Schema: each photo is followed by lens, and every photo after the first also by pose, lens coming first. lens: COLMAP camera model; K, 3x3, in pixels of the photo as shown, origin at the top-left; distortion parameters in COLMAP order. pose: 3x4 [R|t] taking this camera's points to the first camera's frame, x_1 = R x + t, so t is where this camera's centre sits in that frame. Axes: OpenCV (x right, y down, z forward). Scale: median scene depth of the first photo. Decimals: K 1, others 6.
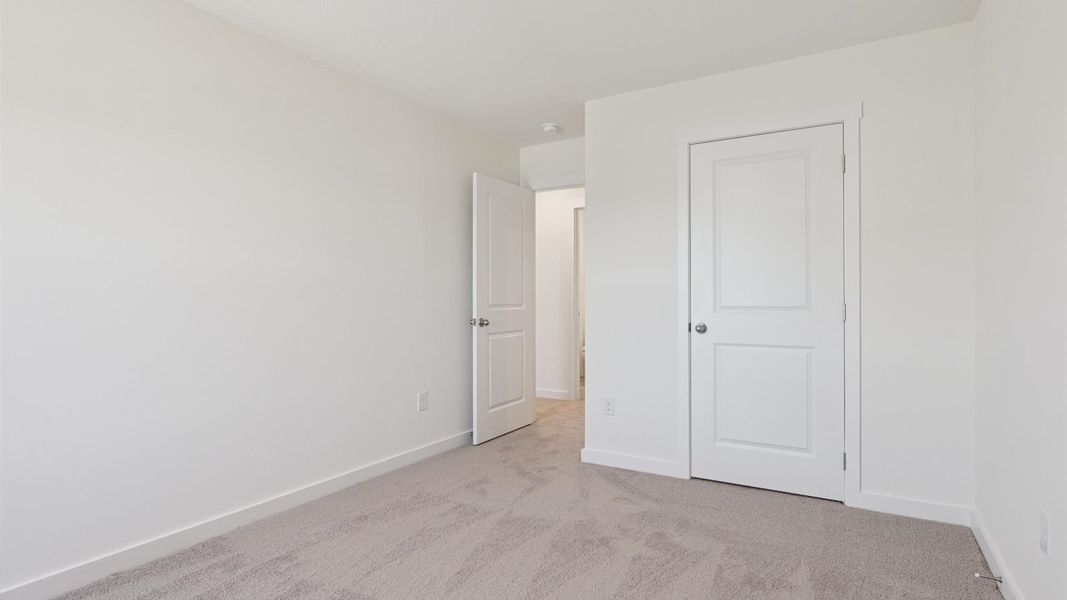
lens RADIAL K [[540.5, 0, 533.5], [0, 540.5, 300.0], [0, 0, 1]] dist [-0.003701, -0.000510]
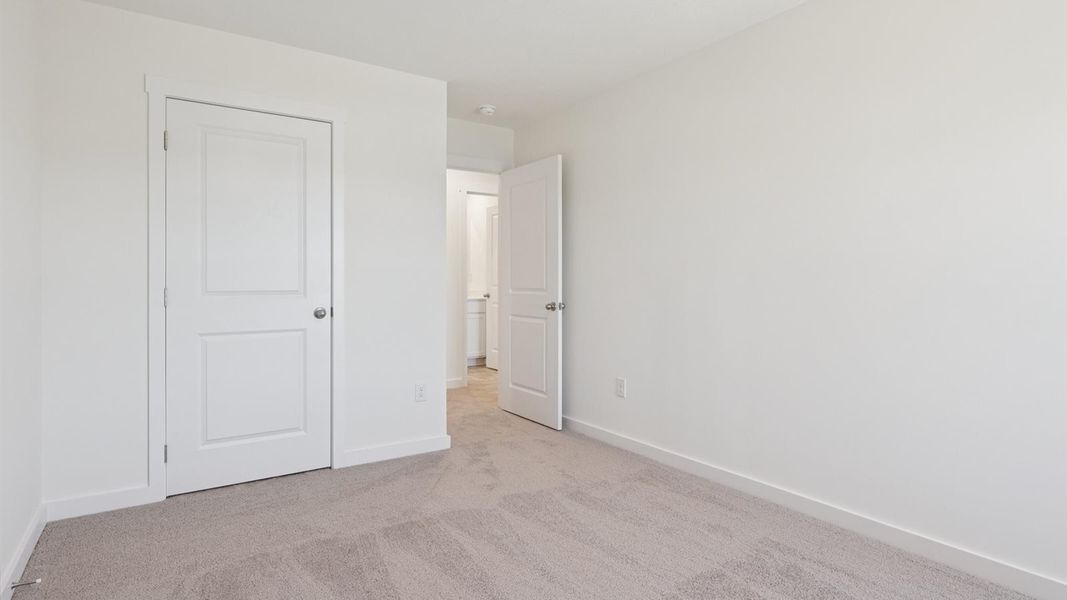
lens RADIAL K [[540.5, 0, 533.5], [0, 540.5, 300.0], [0, 0, 1]] dist [-0.003701, -0.000510]
pose [[0.441550, -0.030515, 0.896718, -0.296489], [0.006404, 0.999503, 0.030860, -0.000912], [-0.897214, -0.007884, 0.441526, 0.176683]]
